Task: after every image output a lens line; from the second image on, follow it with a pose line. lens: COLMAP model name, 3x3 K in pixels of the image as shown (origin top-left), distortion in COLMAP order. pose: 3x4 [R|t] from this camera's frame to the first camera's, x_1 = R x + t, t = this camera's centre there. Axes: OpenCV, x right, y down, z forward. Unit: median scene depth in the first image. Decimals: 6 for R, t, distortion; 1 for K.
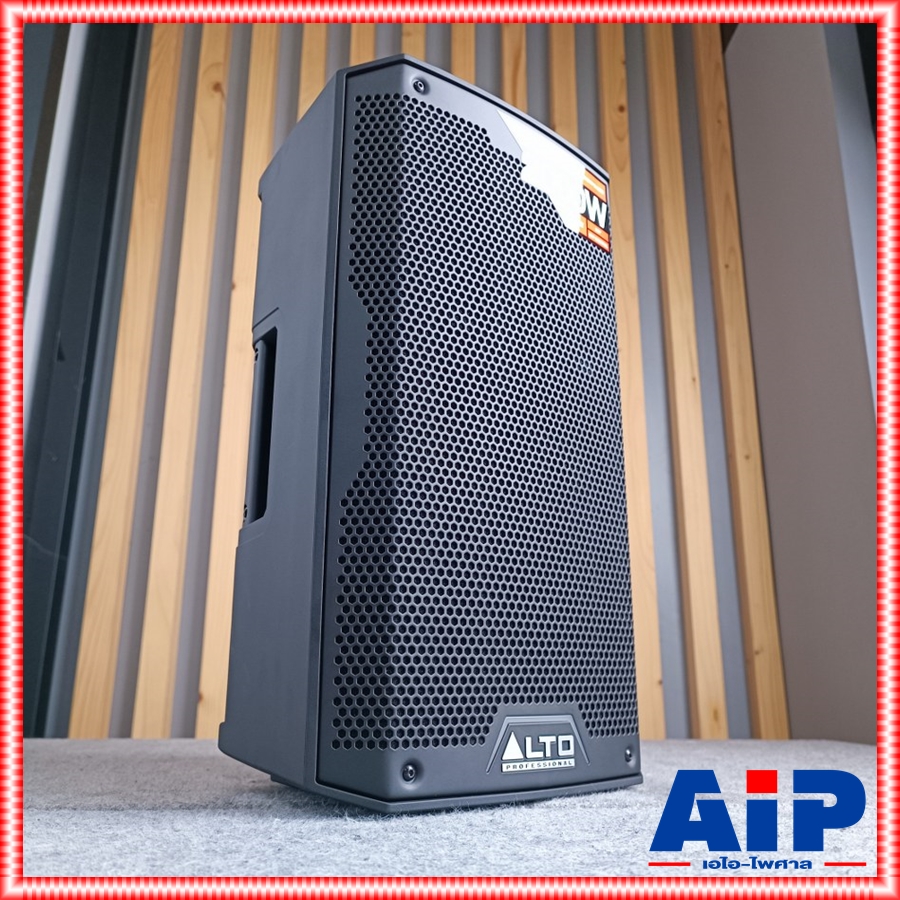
lens RADIAL K [[943.4, 0, 455.7], [0, 943.4, 442.2], [0, 0, 1]] dist [0.002755, 0.000000]
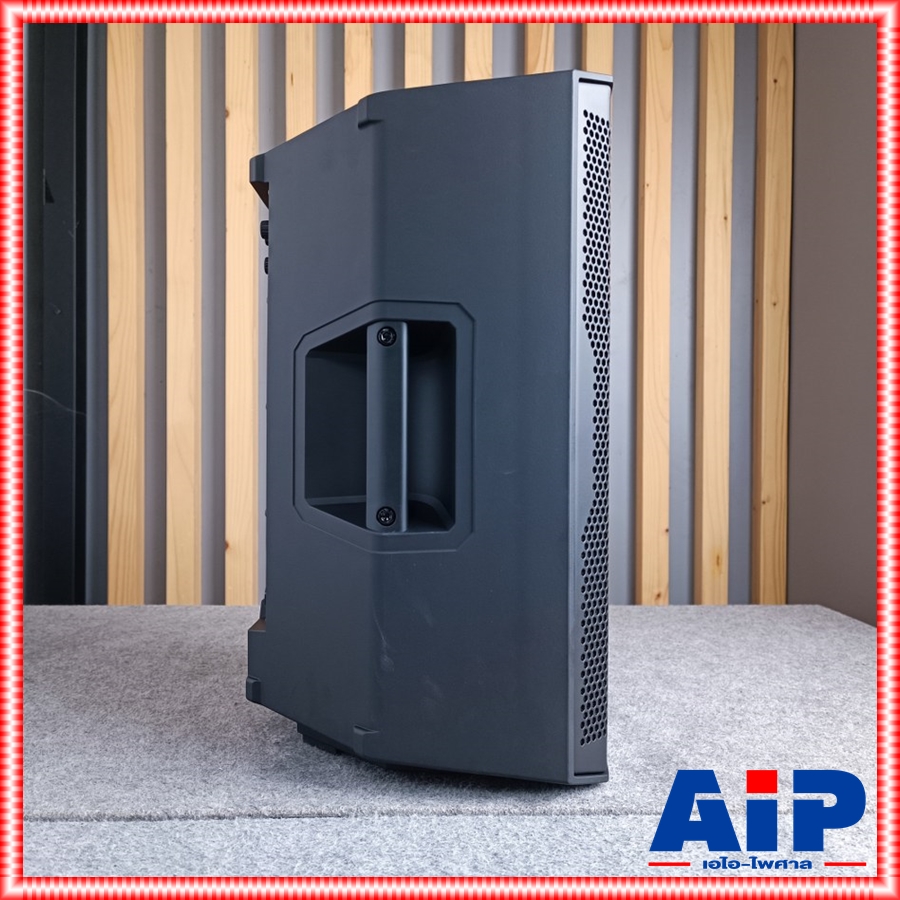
lens RADIAL K [[943.4, 0, 449.7], [0, 943.4, 448.8], [0, 0, 1]] dist [0.002755, 0.000000]
pose [[0.999765, 0.003891, -0.021317, 0.000131], [0.003127, 0.947545, 0.319607, -0.160640], [0.021442, -0.319599, 0.947310, 0.040636]]
